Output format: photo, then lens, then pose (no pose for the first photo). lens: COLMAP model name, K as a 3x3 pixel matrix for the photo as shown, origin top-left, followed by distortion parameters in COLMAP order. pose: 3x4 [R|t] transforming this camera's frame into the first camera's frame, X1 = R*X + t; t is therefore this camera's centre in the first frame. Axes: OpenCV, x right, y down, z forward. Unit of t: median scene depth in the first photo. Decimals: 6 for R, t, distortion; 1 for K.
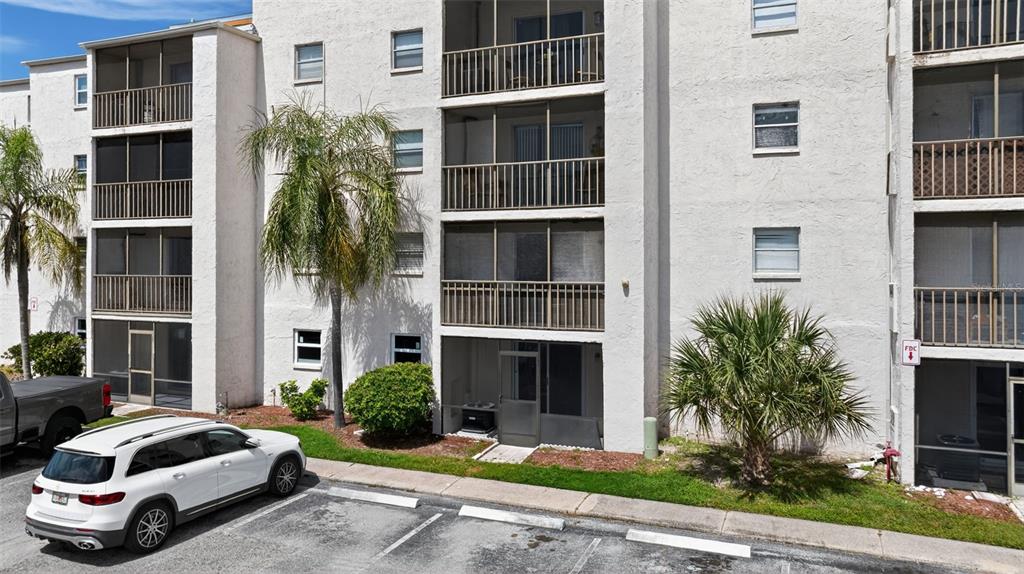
lens RADIAL K [[728.9, 0, 515.2], [0, 728.9, 253.7], [0, 0, 1]] dist [-0.030298, 0.001497]
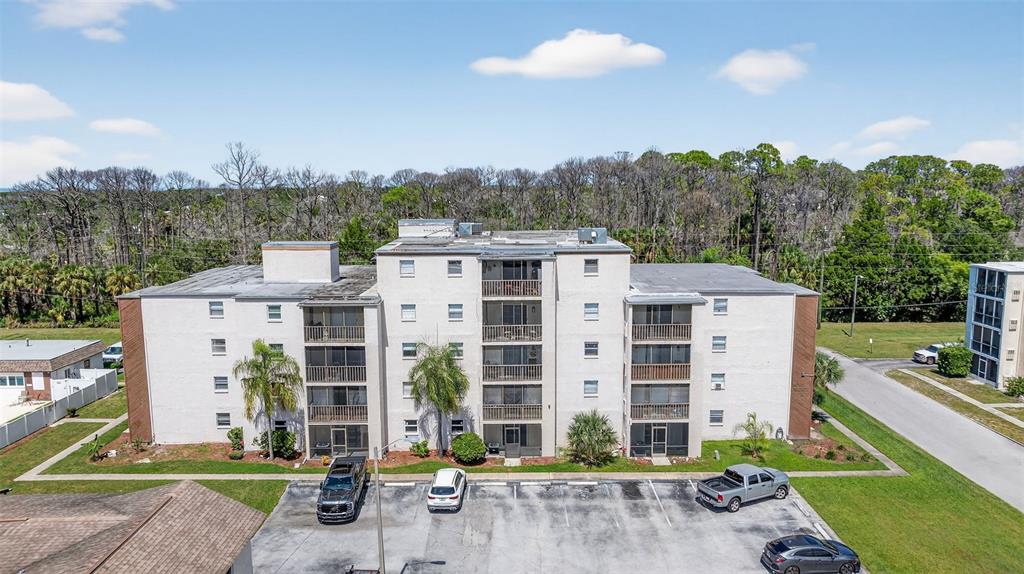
lens RADIAL K [[719.1, 0, 516.8], [0, 719.1, 286.5], [0, 0, 1]] dist [-0.037276, 0.041096]
pose [[0.924252, -0.058424, 0.377287, -1.078235], [0.003357, 0.989427, 0.144993, -0.883941], [-0.381769, -0.132744, 0.914676, -1.656196]]
